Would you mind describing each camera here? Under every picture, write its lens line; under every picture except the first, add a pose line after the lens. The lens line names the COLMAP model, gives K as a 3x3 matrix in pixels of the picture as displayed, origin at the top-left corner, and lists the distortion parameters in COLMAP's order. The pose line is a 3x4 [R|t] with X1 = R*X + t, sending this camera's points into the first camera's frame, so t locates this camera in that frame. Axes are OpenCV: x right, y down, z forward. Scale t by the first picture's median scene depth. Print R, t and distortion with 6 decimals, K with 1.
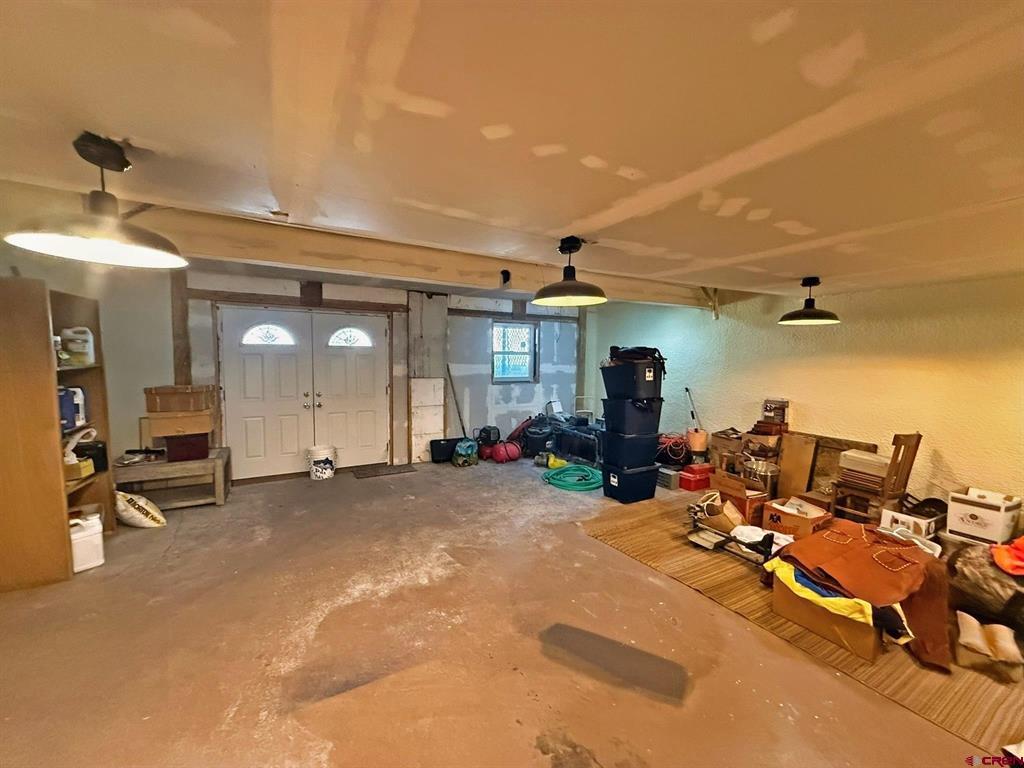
lens RADIAL K [[408.4, 0, 508.9], [0, 408.4, 382.9], [0, 0, 1]] dist [-0.002573, -0.000019]
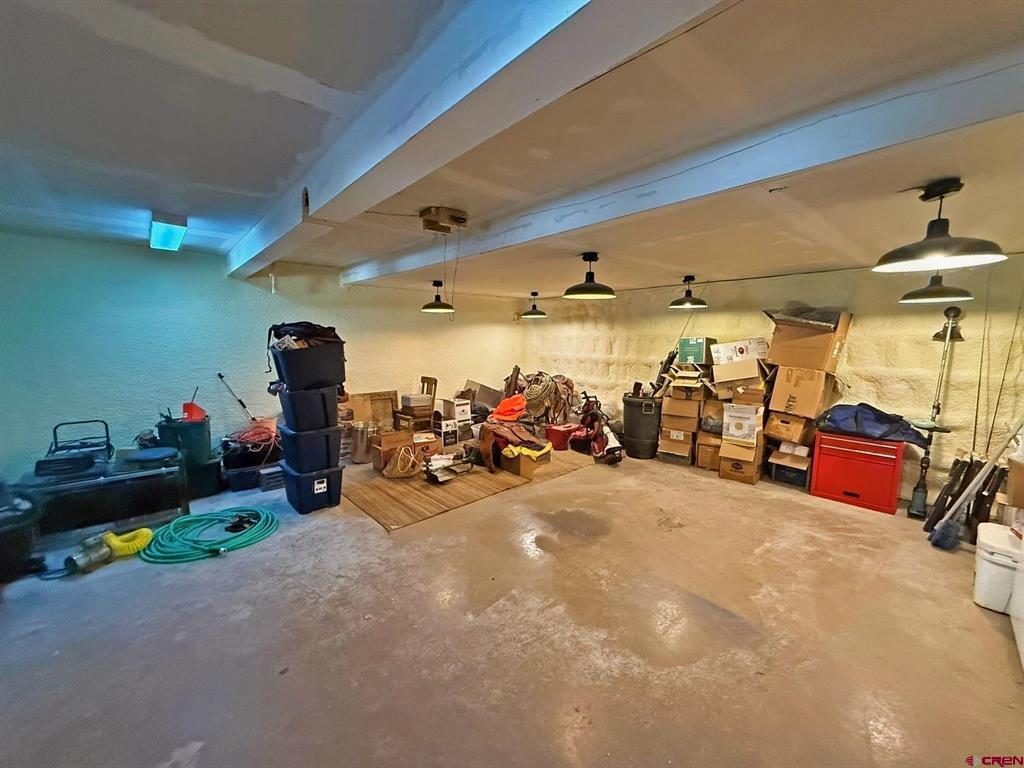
lens RADIAL K [[408.4, 0, 508.9], [0, 408.4, 382.9], [0, 0, 1]] dist [-0.002573, -0.000019]
pose [[-0.208749, -0.127176, 0.969665, -0.815984], [0.064620, 0.987548, 0.143433, -0.084647], [-0.975832, 0.092602, -0.197931, 1.065167]]
